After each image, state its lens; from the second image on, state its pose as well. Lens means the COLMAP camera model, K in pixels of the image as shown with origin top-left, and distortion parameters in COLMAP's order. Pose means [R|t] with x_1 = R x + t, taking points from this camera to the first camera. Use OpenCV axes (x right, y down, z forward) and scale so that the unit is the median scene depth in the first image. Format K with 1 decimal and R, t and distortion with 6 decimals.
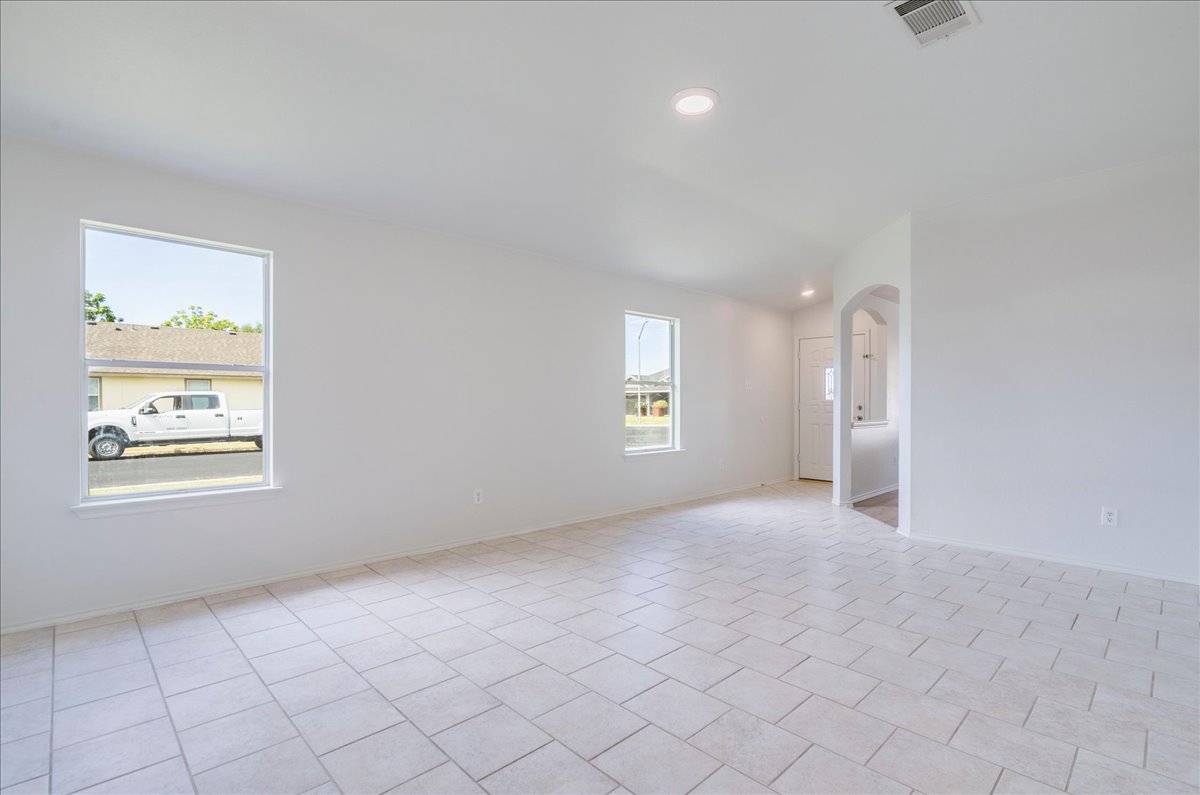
lens RADIAL K [[556.3, 0, 594.9], [0, 556.3, 392.7], [0, 0, 1]] dist [0.002013, -0.001230]
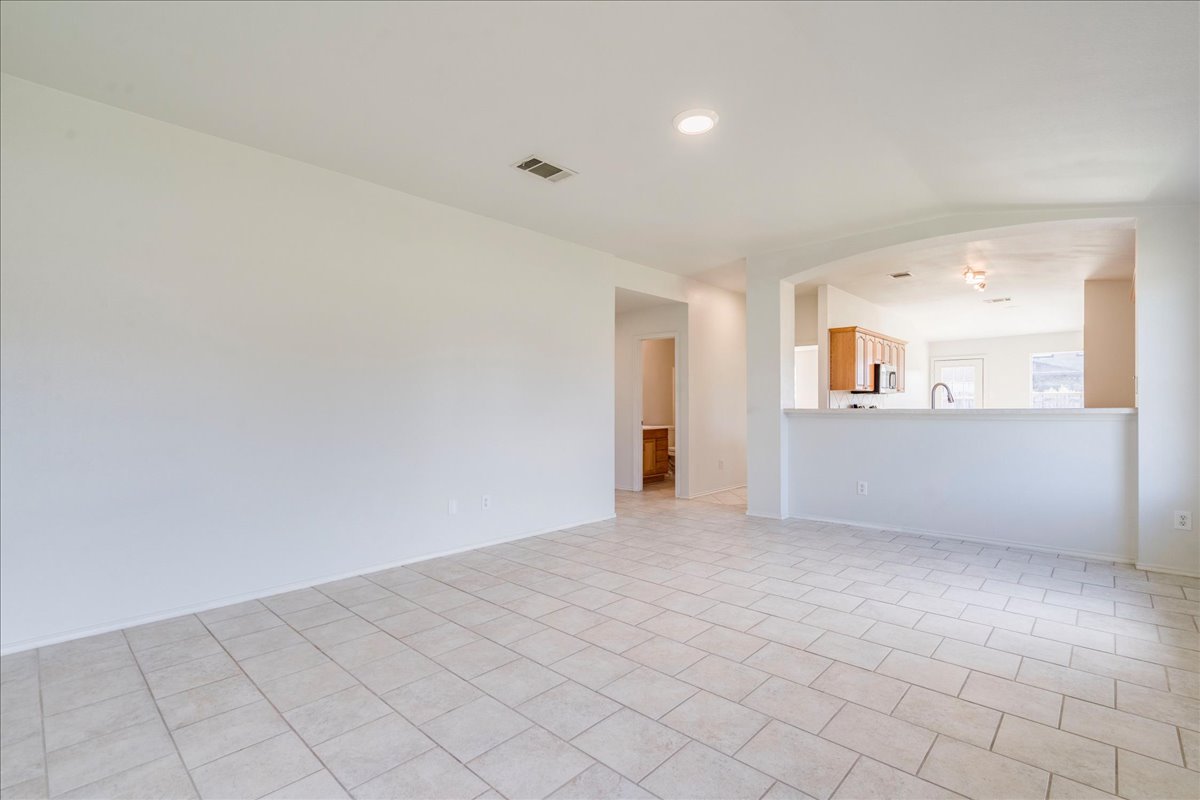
lens RADIAL K [[543.4, 0, 608.9], [0, 543.4, 403.9], [0, 0, 1]] dist [-0.007129, 0.000539]
pose [[-0.997109, -0.001031, -0.075983, 0.166901], [0.000514, 0.999793, -0.020317, 0.012809], [0.075988, -0.020297, -0.996902, 0.796050]]
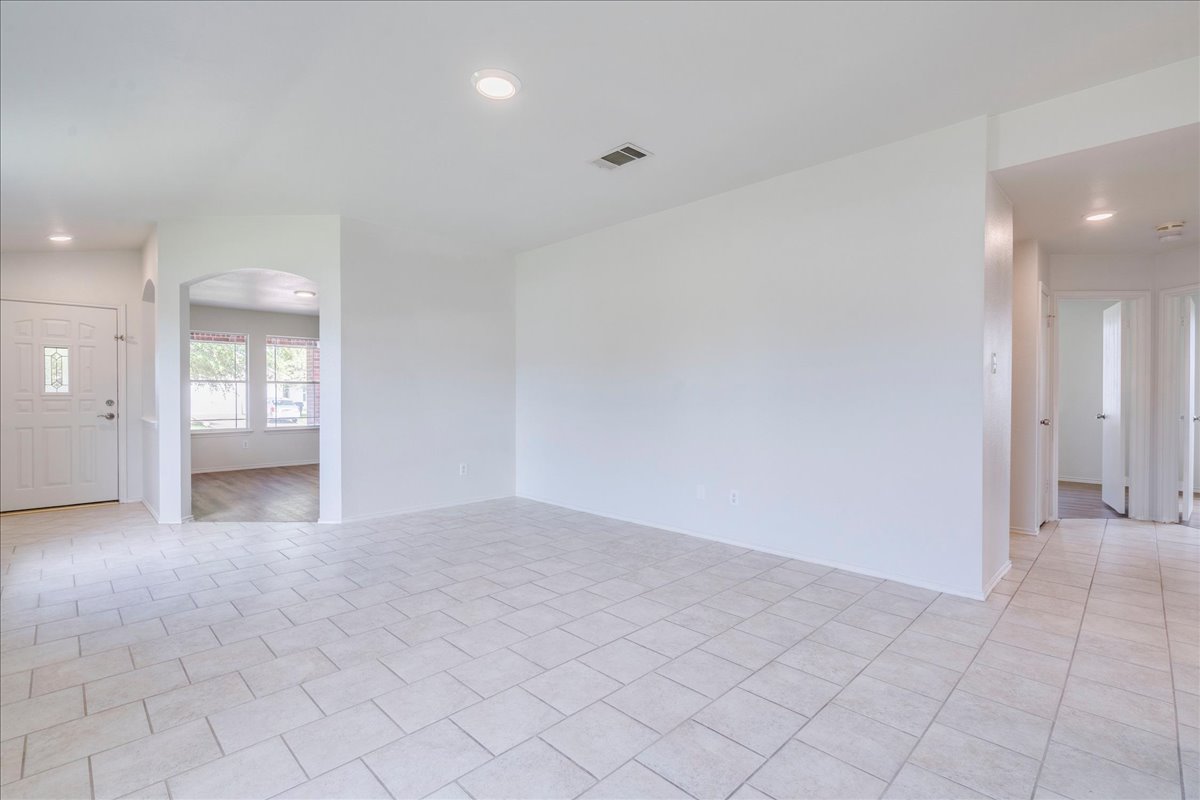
lens RADIAL K [[556.3, 0, 597.8], [0, 556.3, 401.5], [0, 0, 1]] dist [0.002013, -0.001230]
pose [[-0.017837, -0.015936, 0.999714, -0.311341], [-0.014525, 0.999772, 0.015678, 0.003337], [-0.999735, -0.014241, -0.018064, 0.336581]]
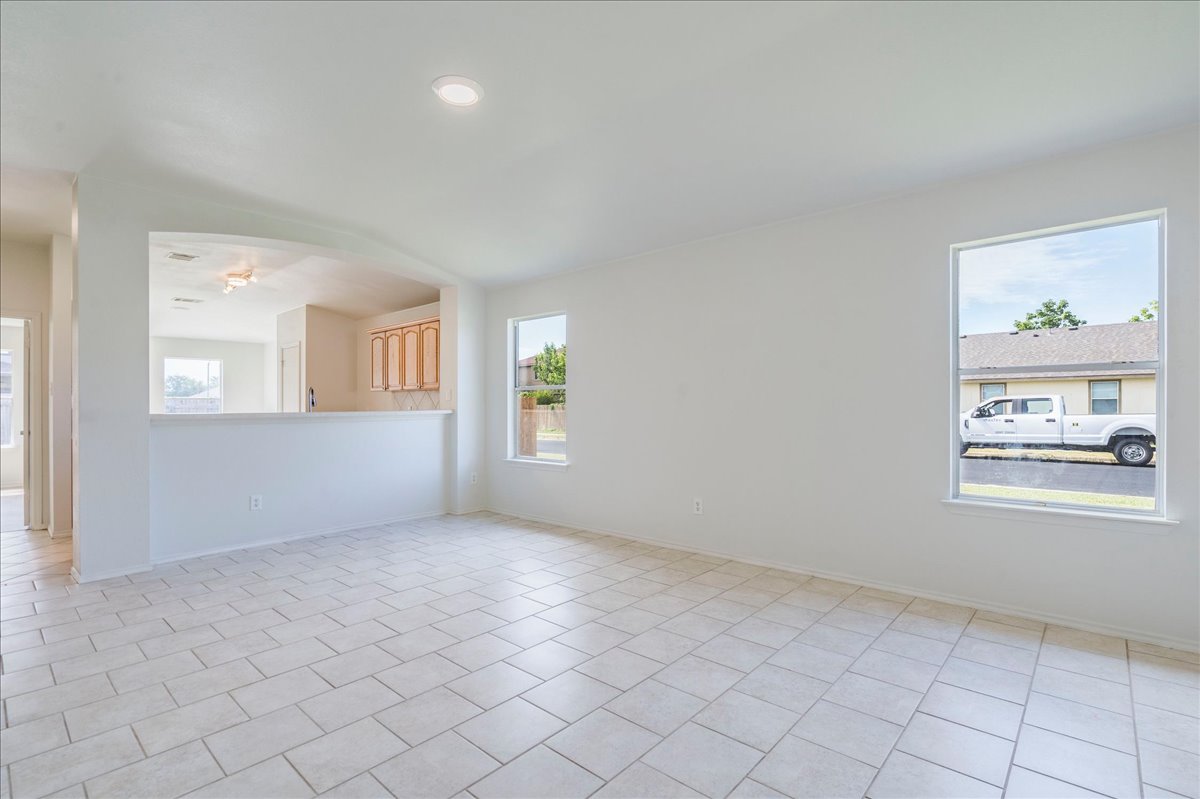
lens RADIAL K [[556.3, 0, 600.9], [0, 556.3, 406.6], [0, 0, 1]] dist [0.002013, -0.001230]
pose [[0.085294, -0.003652, -0.996349, 0.453576], [0.022083, 0.999755, -0.001774, 0.007449], [0.996111, -0.021851, 0.085353, 0.463455]]
